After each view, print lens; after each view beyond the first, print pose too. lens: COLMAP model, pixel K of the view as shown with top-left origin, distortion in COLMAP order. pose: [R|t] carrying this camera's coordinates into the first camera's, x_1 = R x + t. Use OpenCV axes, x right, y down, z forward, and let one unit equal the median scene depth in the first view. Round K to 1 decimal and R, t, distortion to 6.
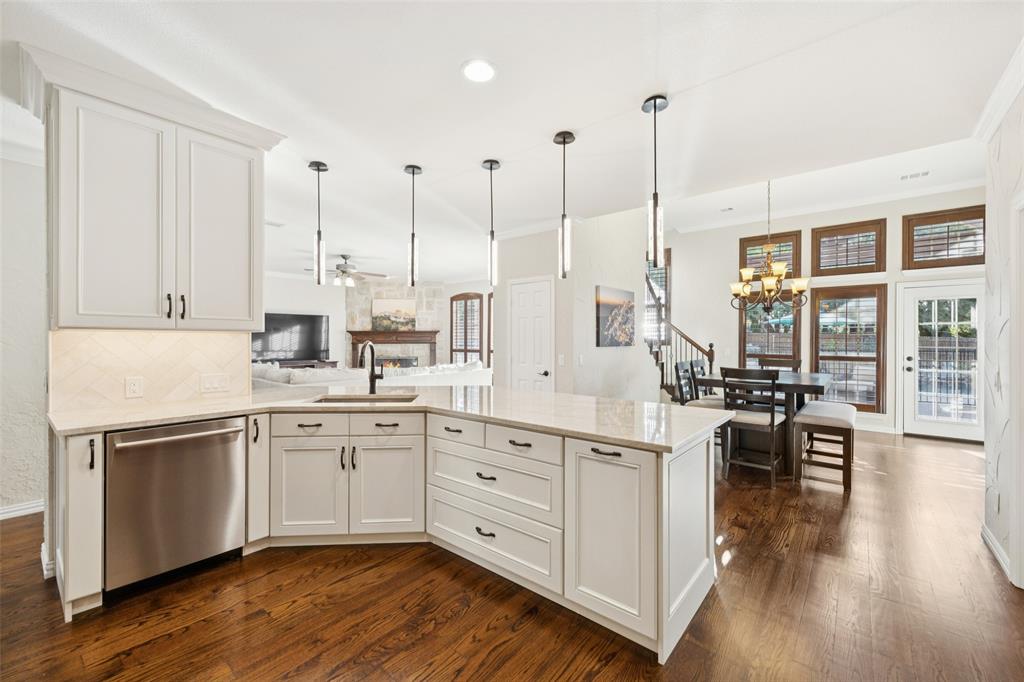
lens RADIAL K [[419.1, 0, 506.6], [0, 419.1, 337.9], [0, 0, 1]] dist [0.017432, 0.000230]
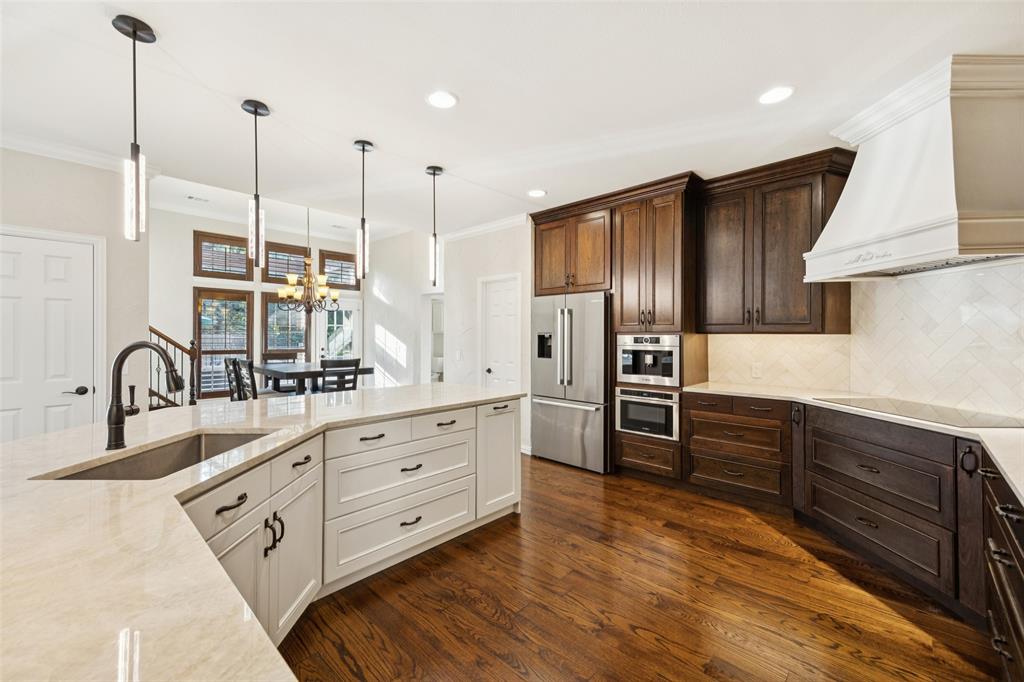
lens RADIAL K [[419.1, 0, 504.2], [0, 419.1, 338.8], [0, 0, 1]] dist [0.017432, 0.000230]
pose [[0.064438, -0.007308, 0.997895, -0.787885], [-0.004219, 0.999962, 0.007596, -0.000580], [-0.997913, -0.004700, 0.064405, 0.514380]]
